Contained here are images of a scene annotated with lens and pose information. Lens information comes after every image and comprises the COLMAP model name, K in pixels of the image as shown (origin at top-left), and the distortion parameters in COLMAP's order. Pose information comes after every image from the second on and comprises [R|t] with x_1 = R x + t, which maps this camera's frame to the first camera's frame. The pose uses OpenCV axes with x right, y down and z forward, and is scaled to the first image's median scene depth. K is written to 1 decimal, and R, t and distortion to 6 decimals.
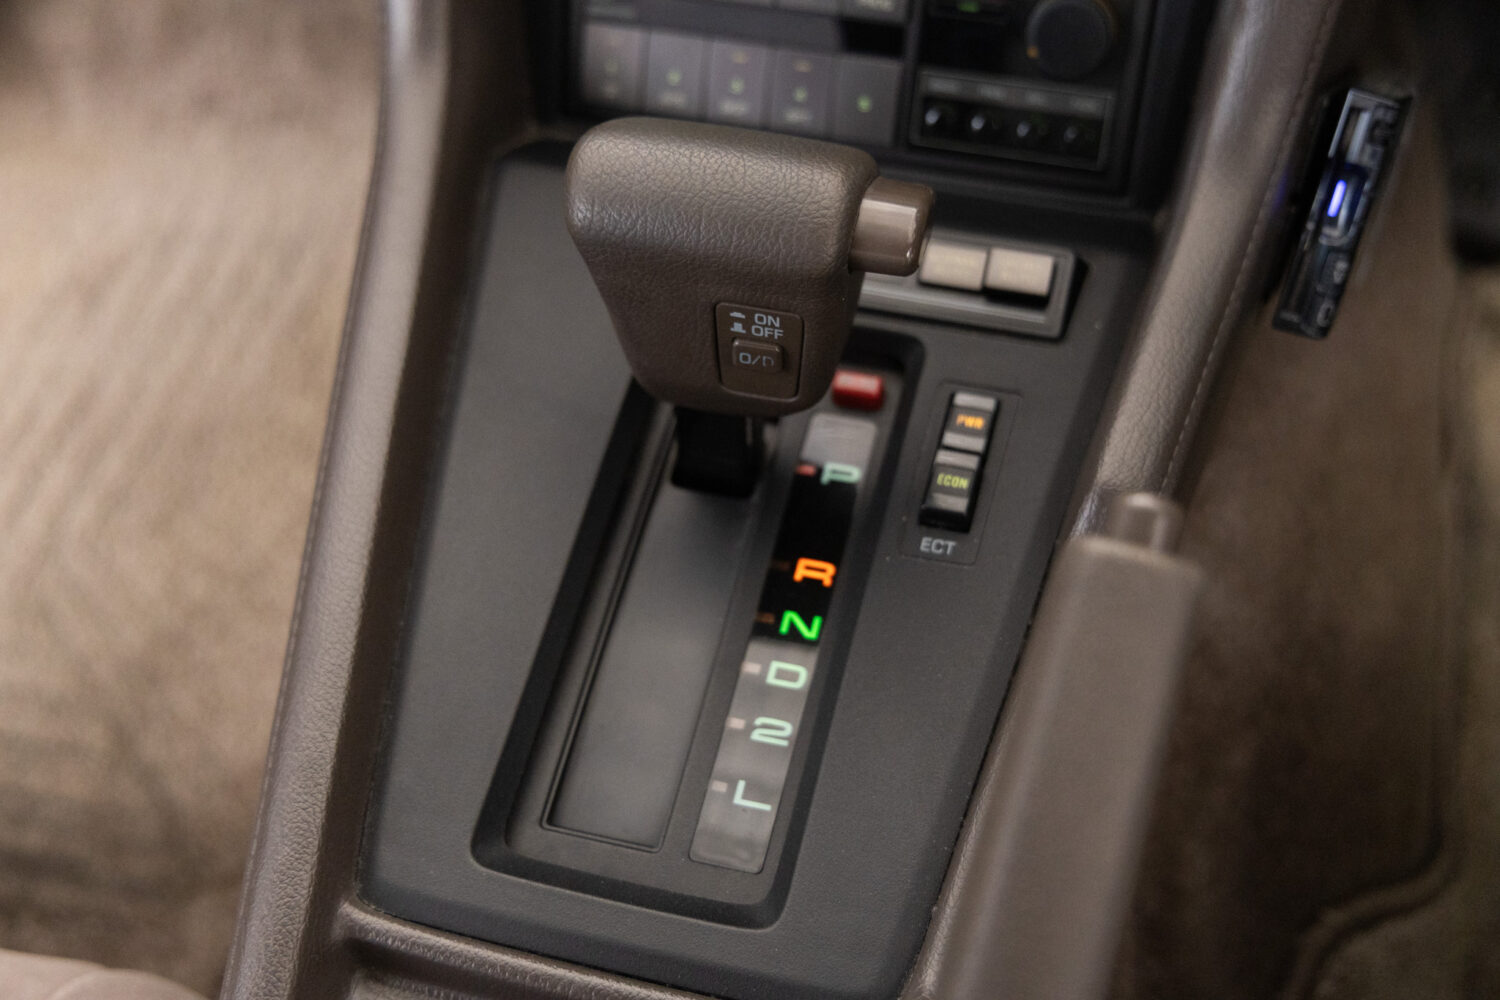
lens RADIAL K [[1931.1, 0, 756.2], [0, 1931.1, 486.4], [0, 0, 1]] dist [0.025147, 0.000000]
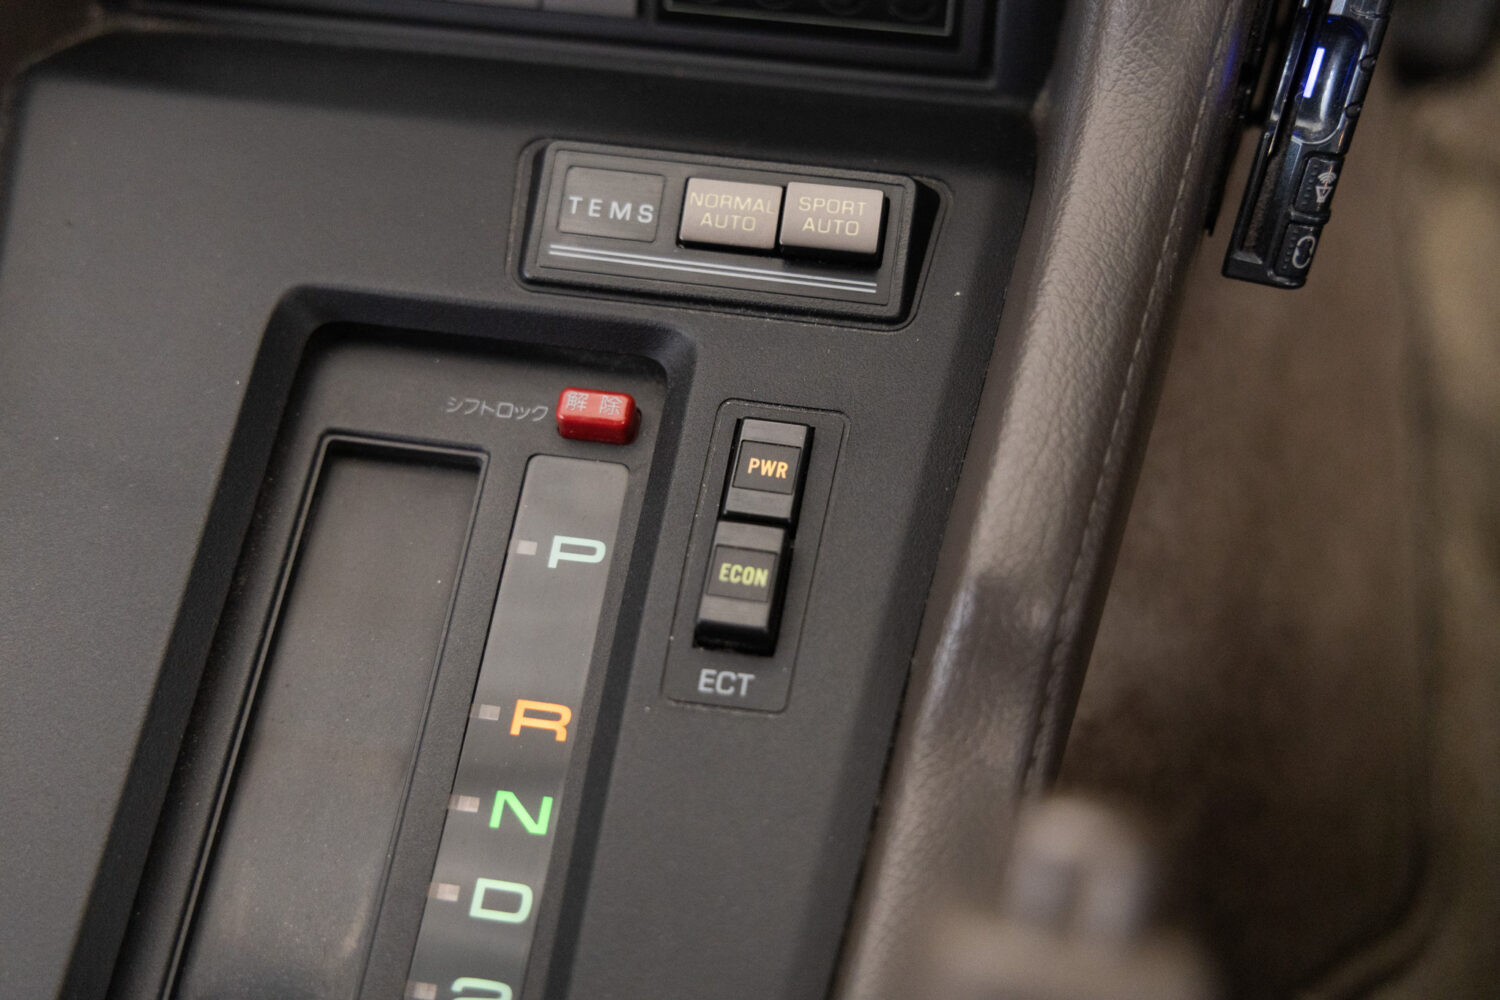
lens RADIAL K [[1931.1, 0, 752.8], [0, 1931.1, 507.3], [0, 0, 1]] dist [0.025147, 0.000000]
pose [[0.995641, -0.074048, 0.056704, 0.069054], [0.067836, 0.992200, 0.104585, -0.087494], [-0.064006, -0.100283, 0.992898, 0.369212]]
